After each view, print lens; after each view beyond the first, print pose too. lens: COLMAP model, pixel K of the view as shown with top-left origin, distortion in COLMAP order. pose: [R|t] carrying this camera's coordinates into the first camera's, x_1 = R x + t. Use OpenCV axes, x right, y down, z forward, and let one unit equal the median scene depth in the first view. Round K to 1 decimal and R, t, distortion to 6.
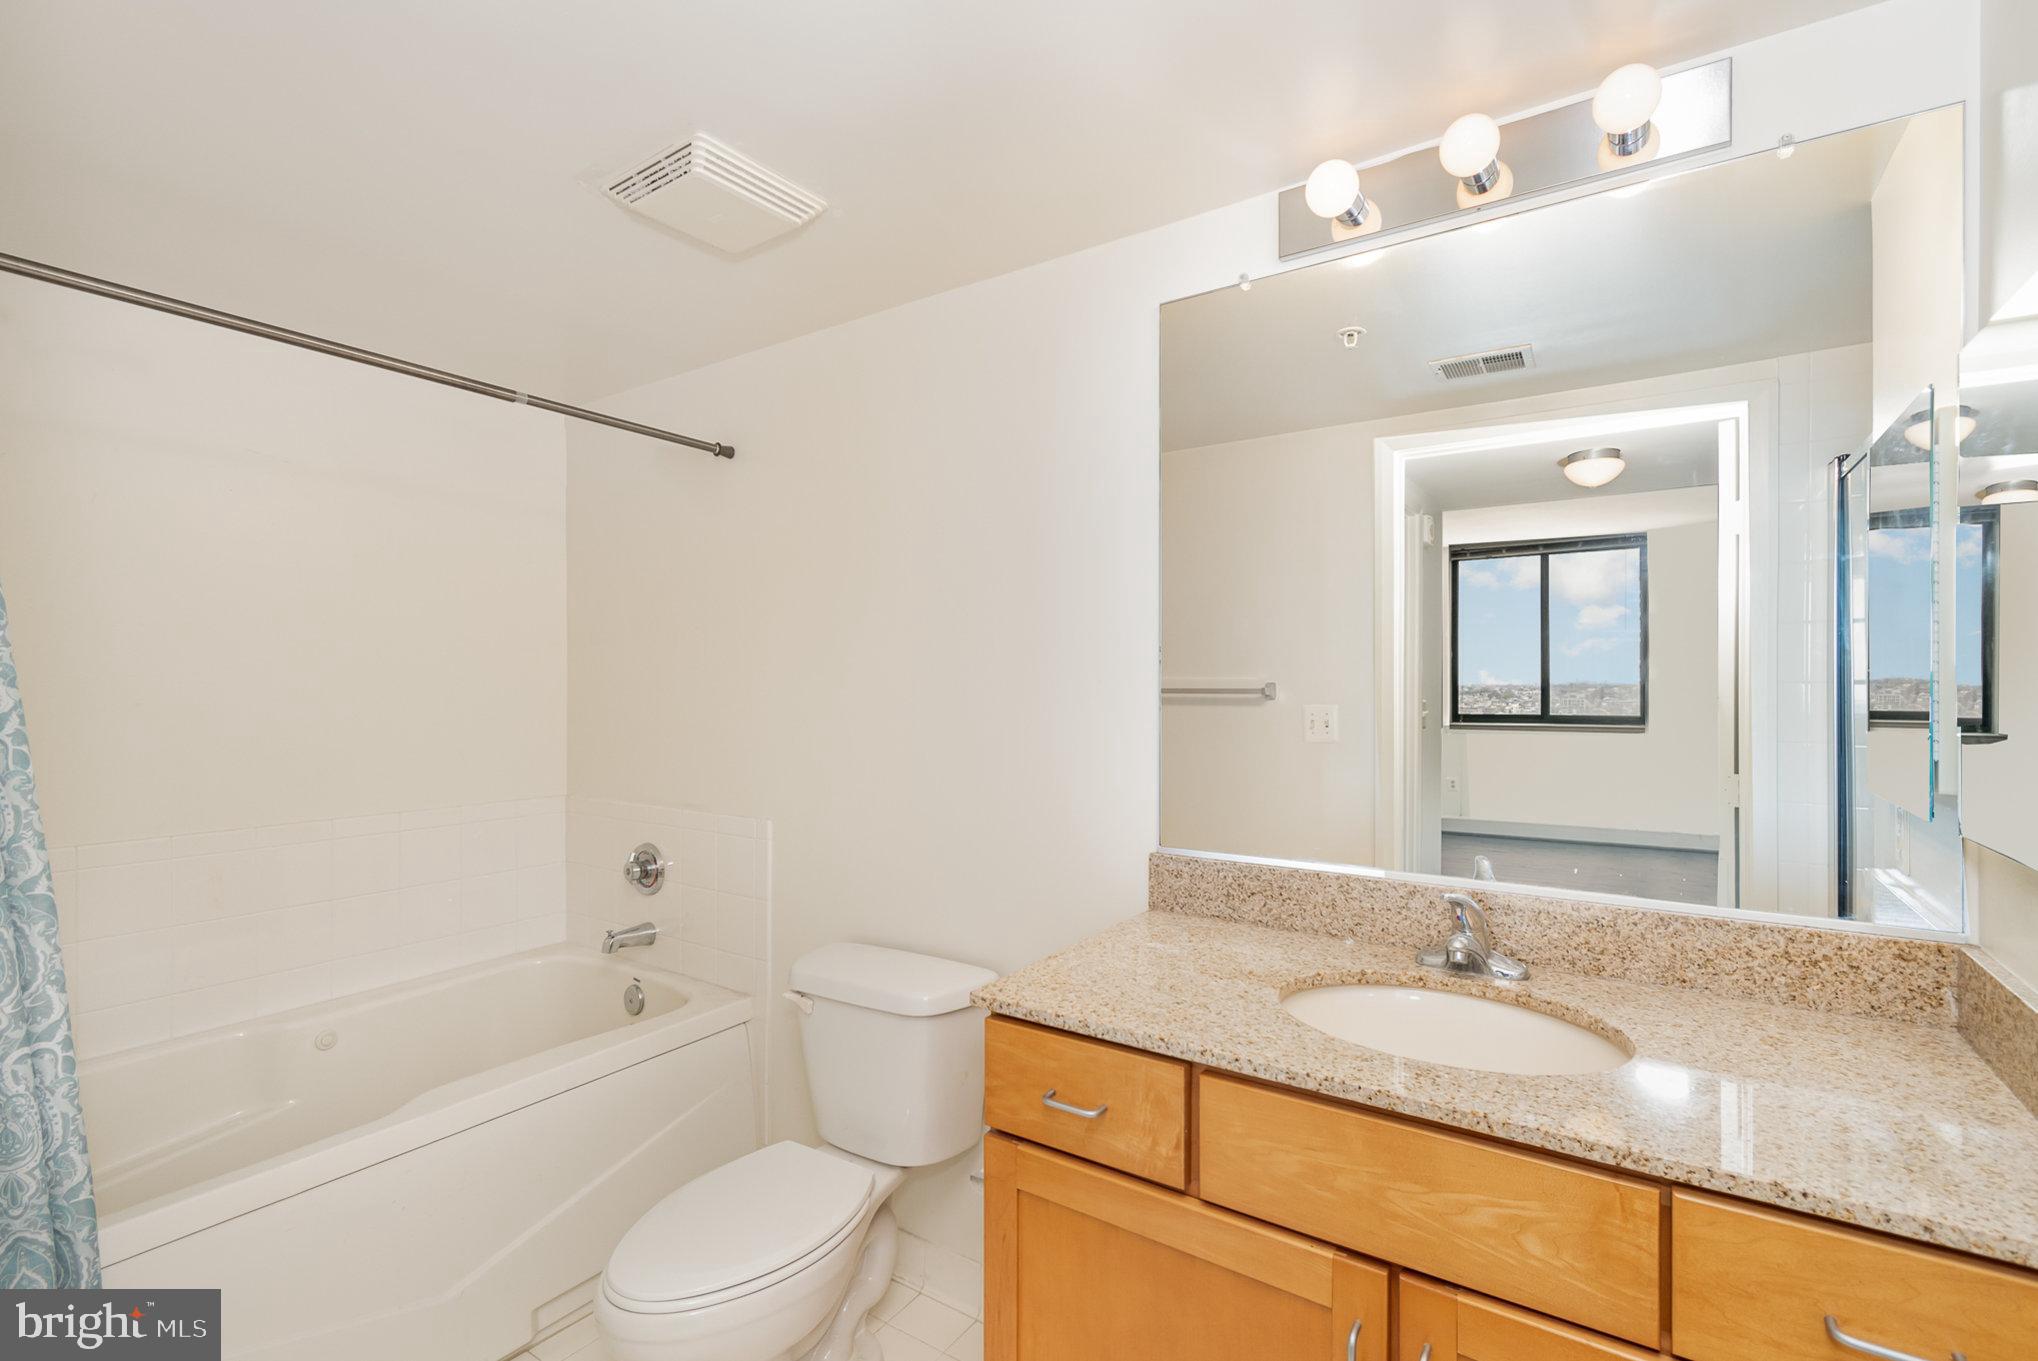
lens RADIAL K [[932.6, 0, 1019.0], [0, 932.6, 680.5], [0, 0, 1]] dist [0.001760, -0.000382]
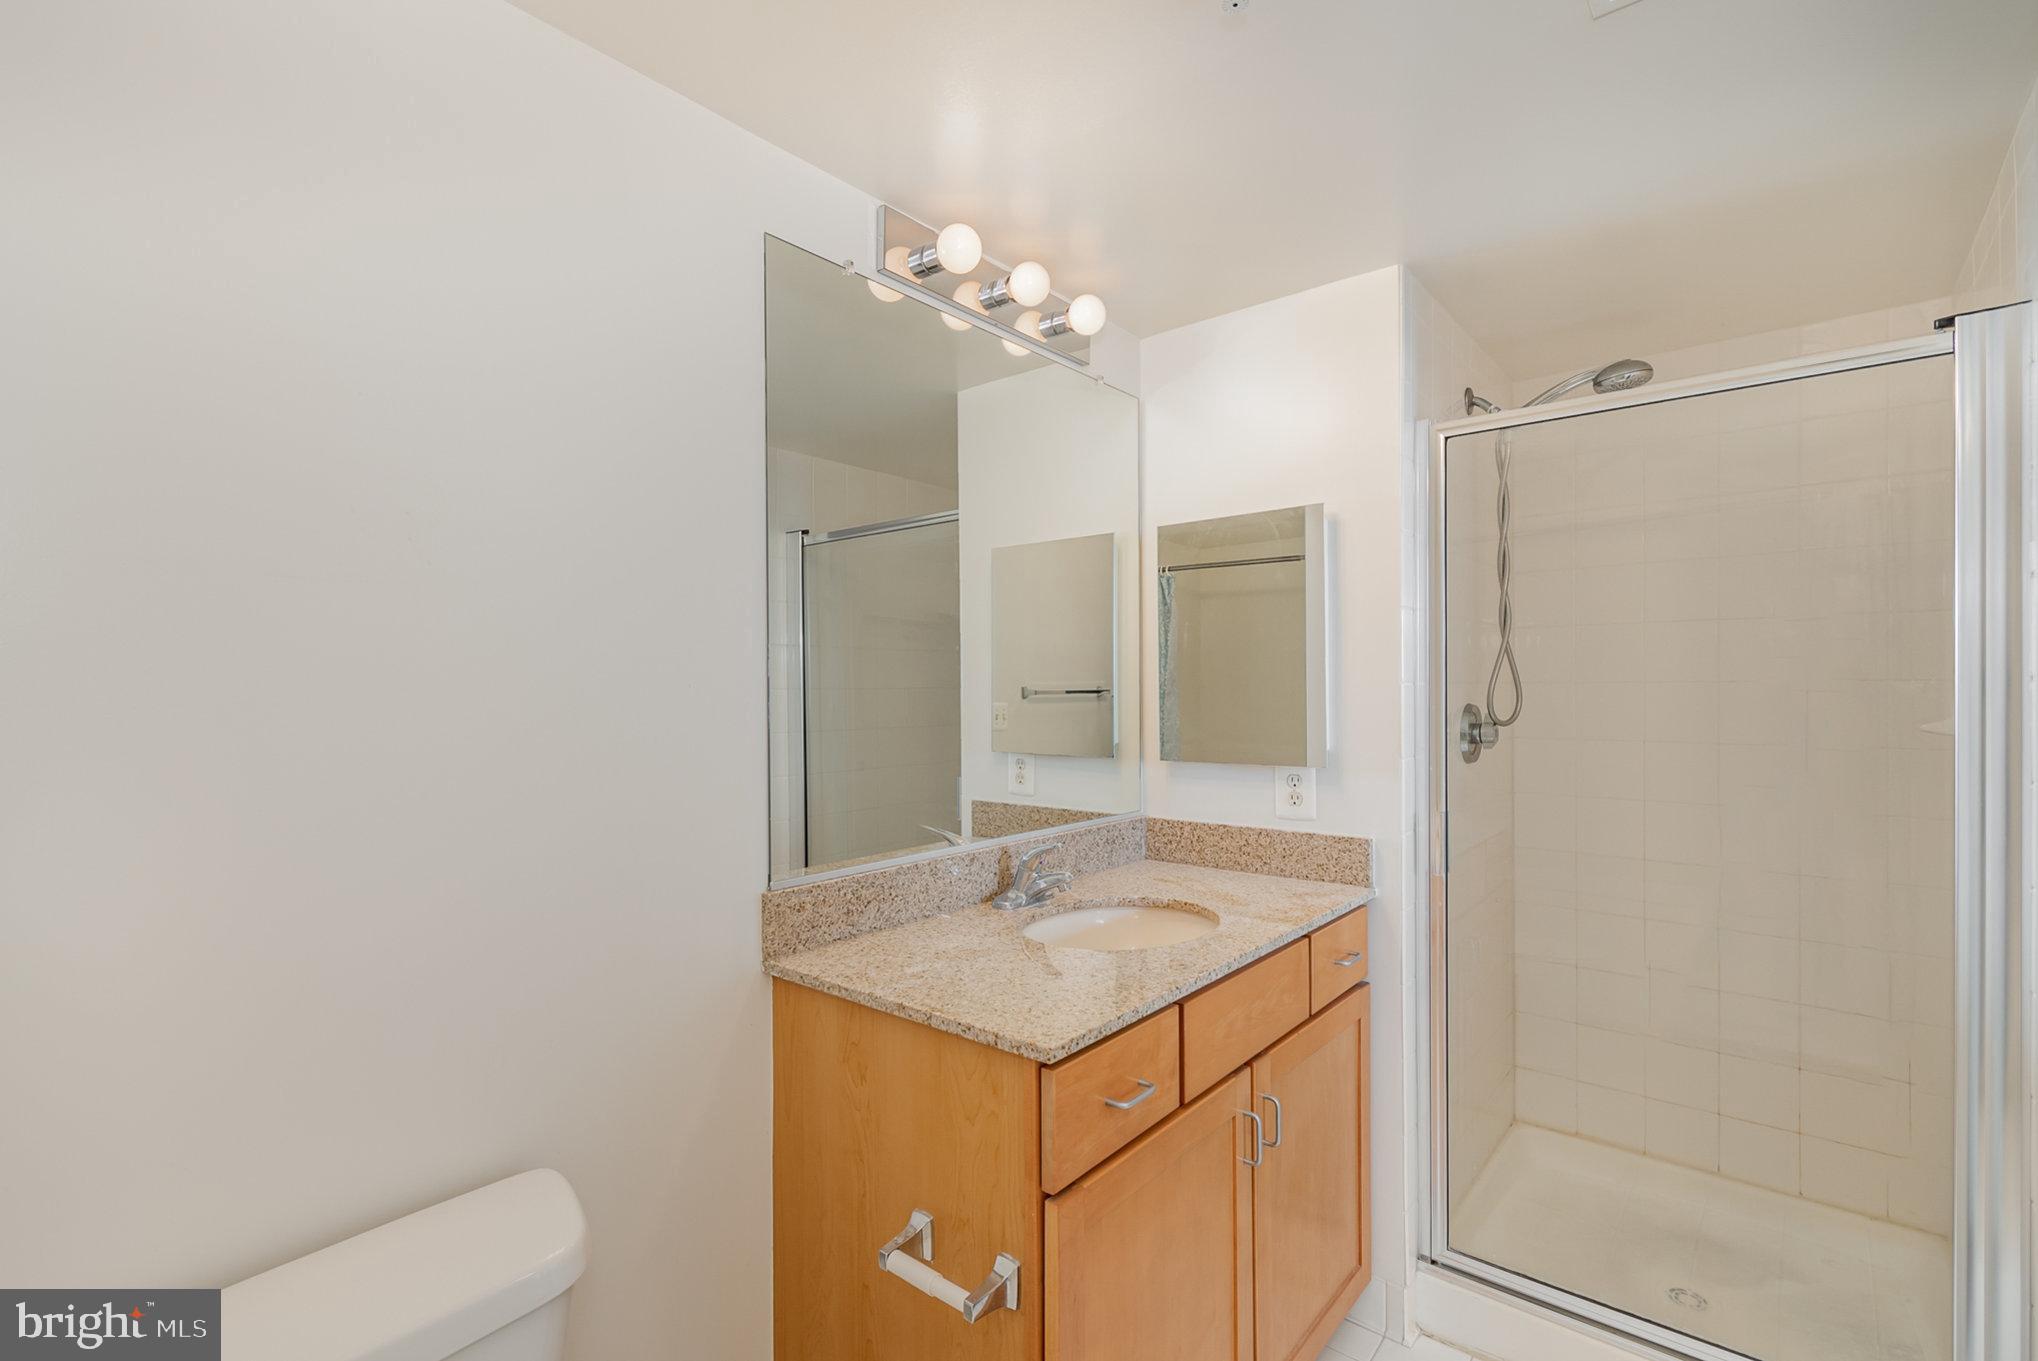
lens RADIAL K [[932.6, 0, 1019.0], [0, 932.6, 680.5], [0, 0, 1]] dist [0.001760, -0.000382]
pose [[0.113034, 0.004692, 0.993580, -0.747716], [0.009550, 0.999938, -0.005809, 0.001258], [-0.993545, 0.010145, 0.112983, 0.764652]]
